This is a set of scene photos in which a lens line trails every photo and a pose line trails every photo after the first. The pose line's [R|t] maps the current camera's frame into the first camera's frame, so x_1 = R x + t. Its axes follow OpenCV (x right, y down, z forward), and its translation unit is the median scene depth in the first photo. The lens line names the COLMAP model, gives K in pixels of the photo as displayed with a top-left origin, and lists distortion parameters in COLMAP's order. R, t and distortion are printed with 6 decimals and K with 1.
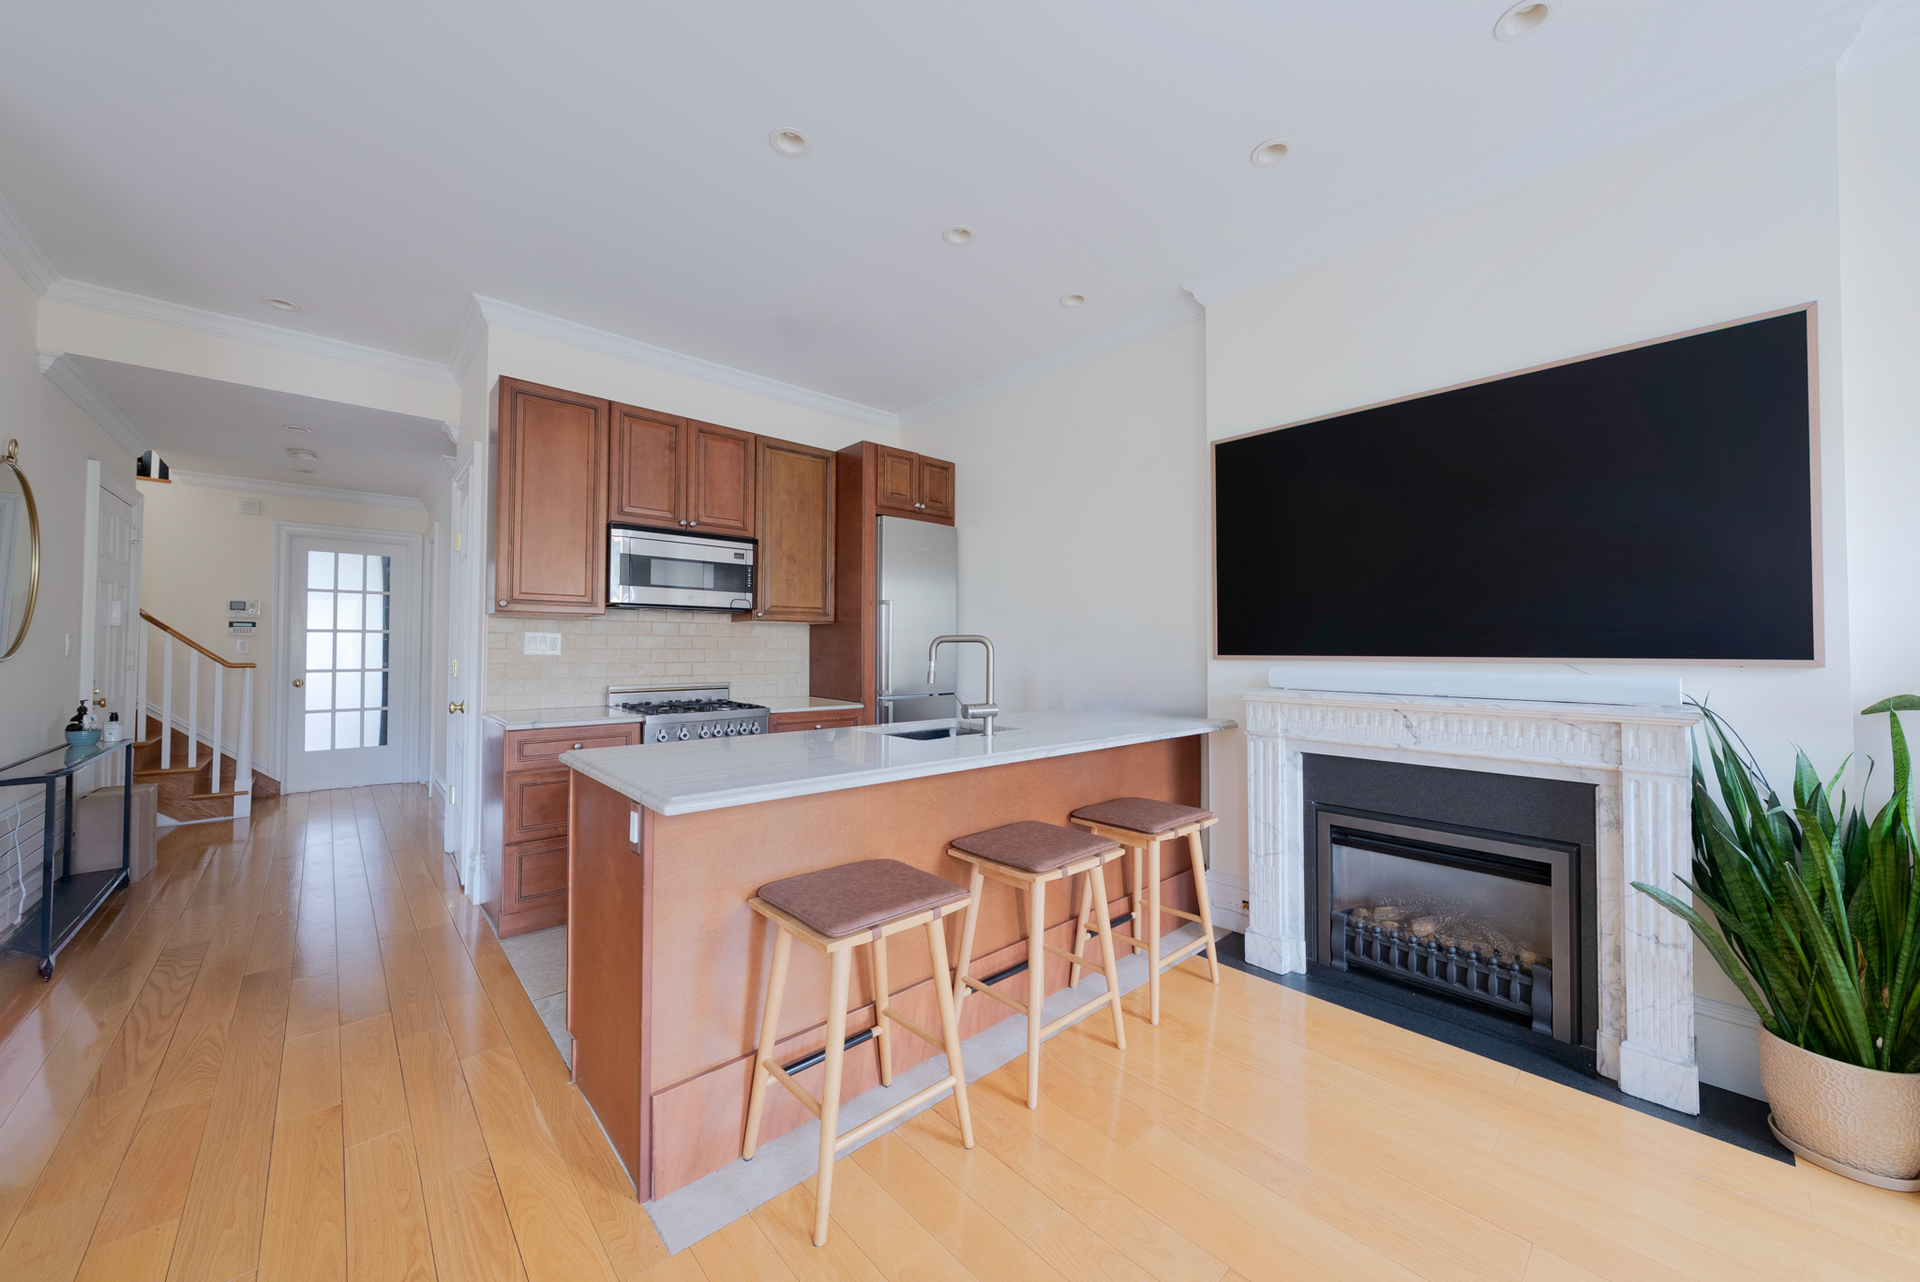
lens RADIAL K [[694.1, 0, 964.0], [0, 694.1, 638.2], [0, 0, 1]] dist [0.002312, 0.000290]
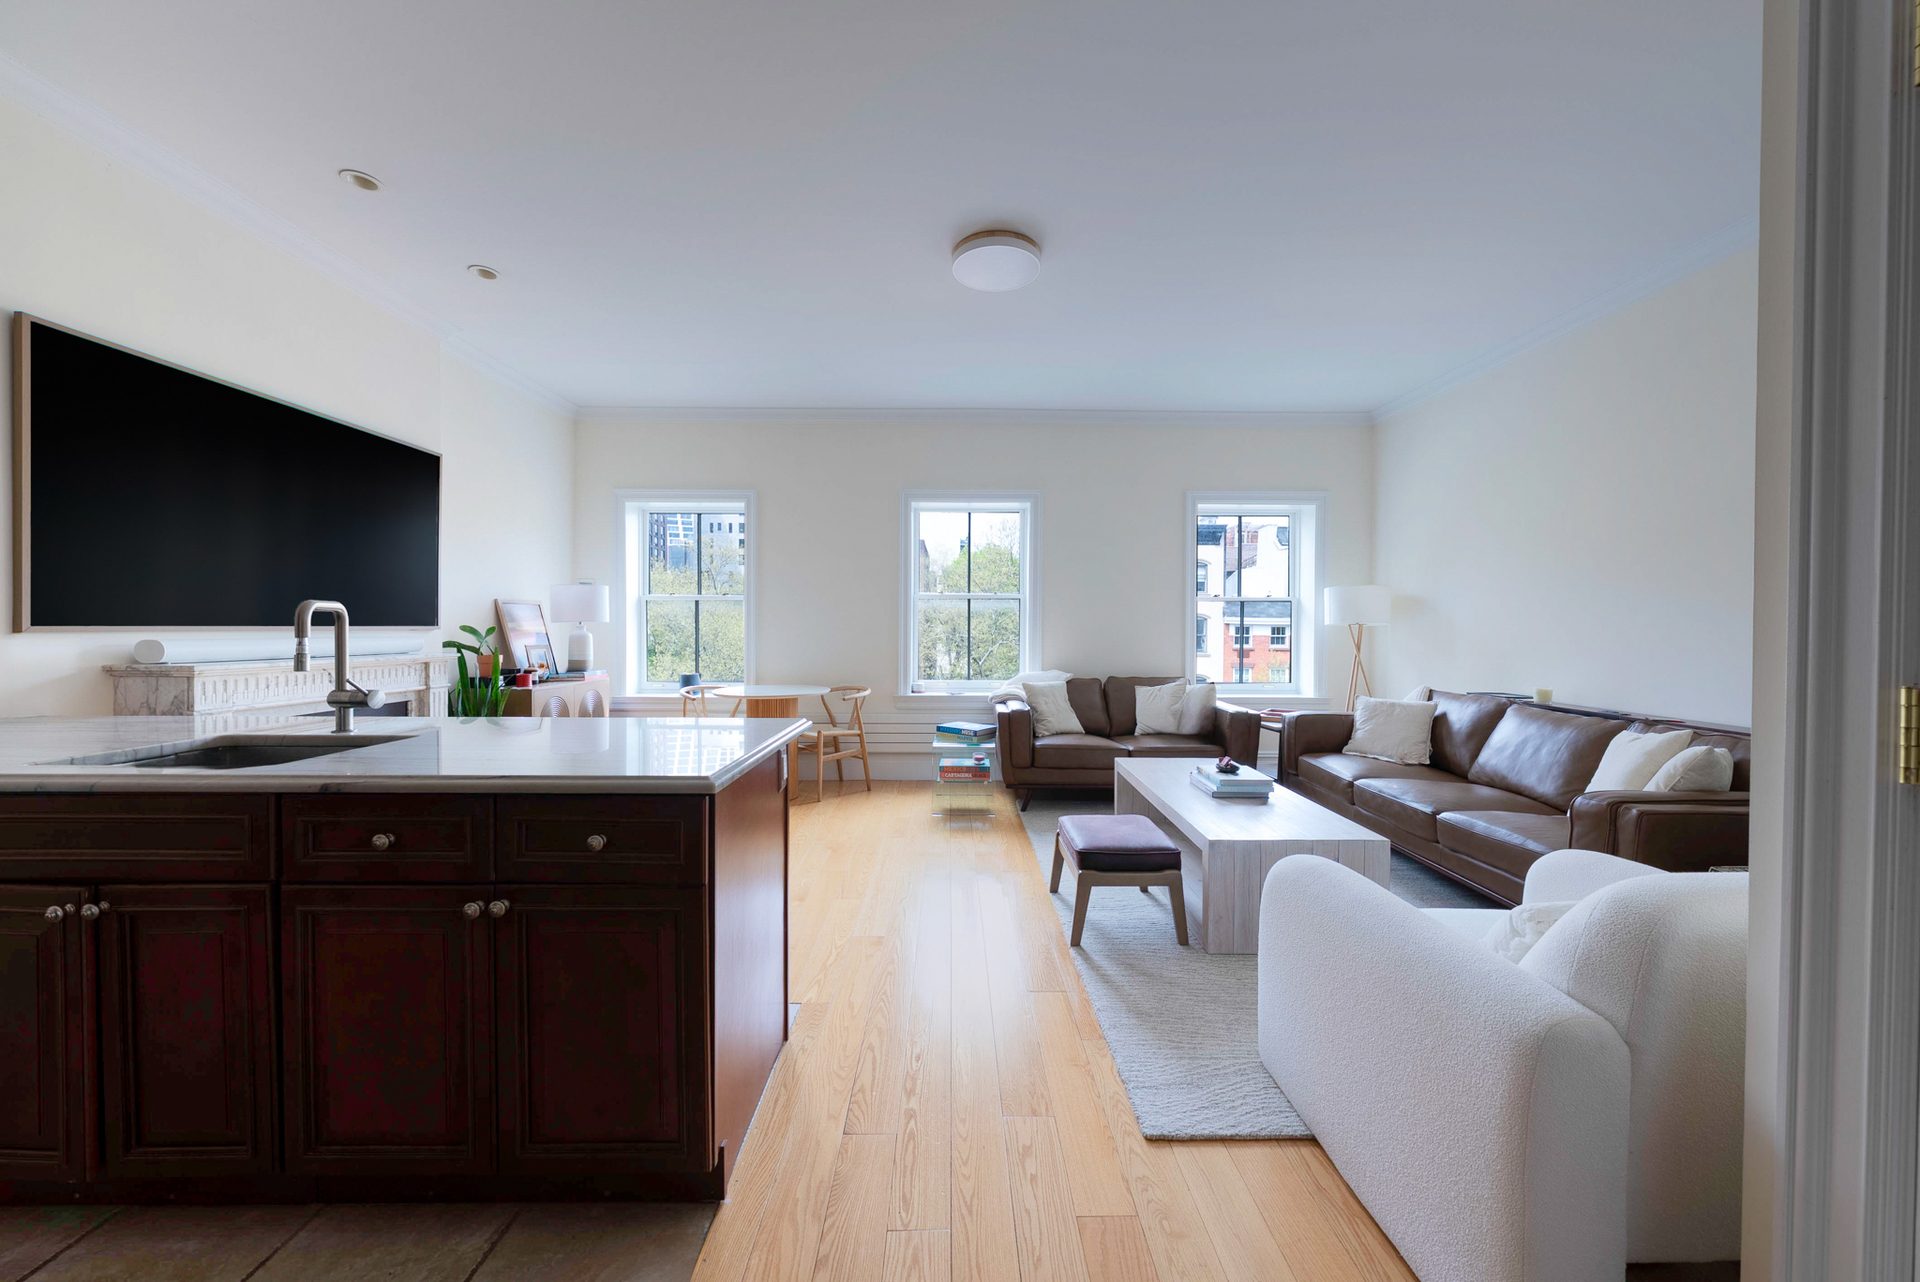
lens RADIAL K [[694.1, 0, 960.8], [0, 694.1, 633.7], [0, 0, 1]] dist [0.002312, 0.000290]
pose [[-0.737313, -0.014870, 0.675388, -0.975985], [-0.016682, 0.999854, 0.003802, 0.016550], [-0.675345, -0.008464, -0.737453, 1.087917]]
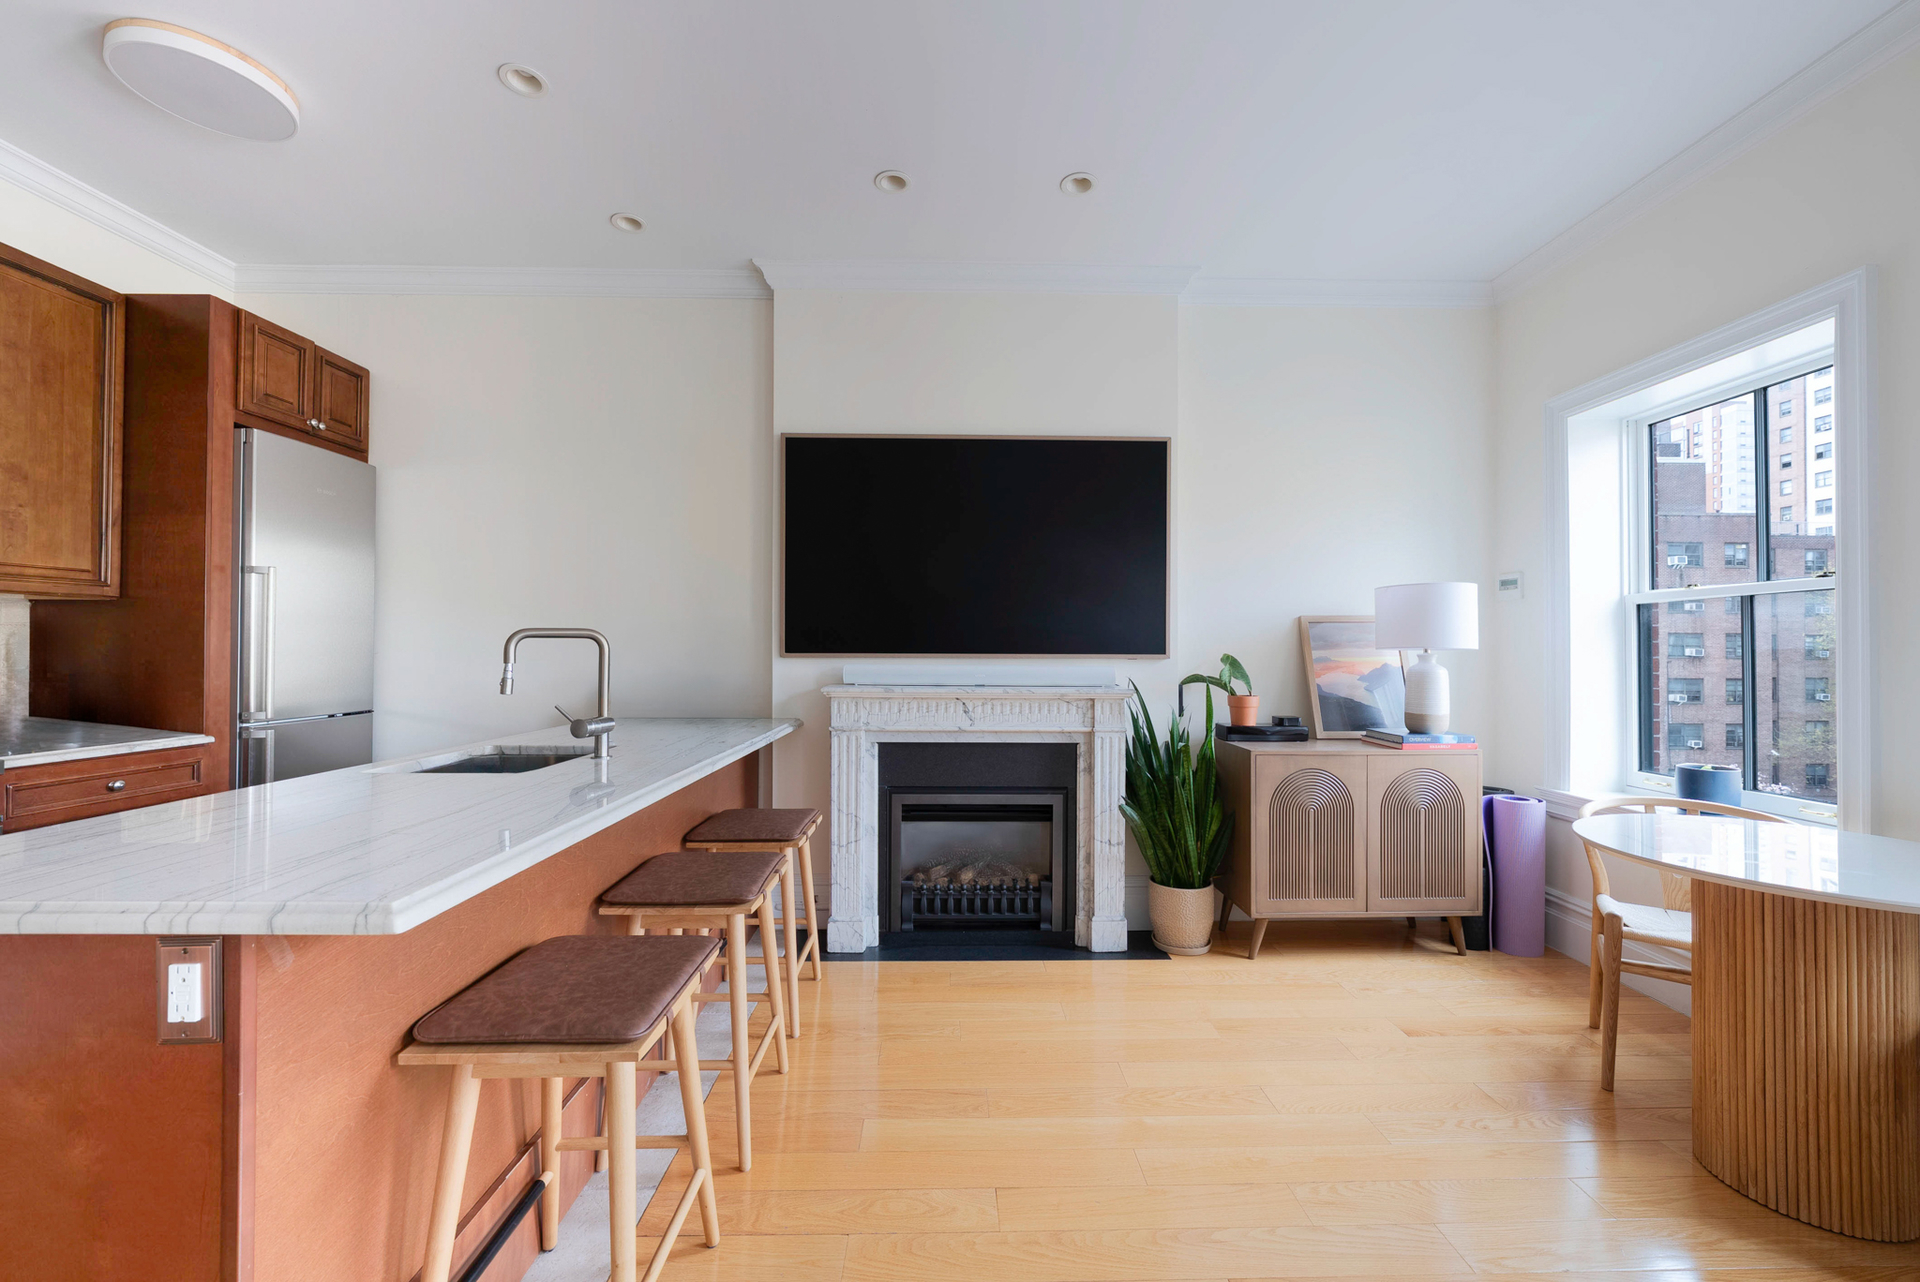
lens RADIAL K [[759.2, 0, 968.6], [0, 759.2, 643.5], [0, 0, 1]] dist [0.006965, 0.000236]
pose [[0.662118, 0.004039, 0.749389, -0.324531], [-0.014344, 0.999871, 0.007284, -0.000650], [-0.749262, -0.015572, 0.662090, 0.118044]]
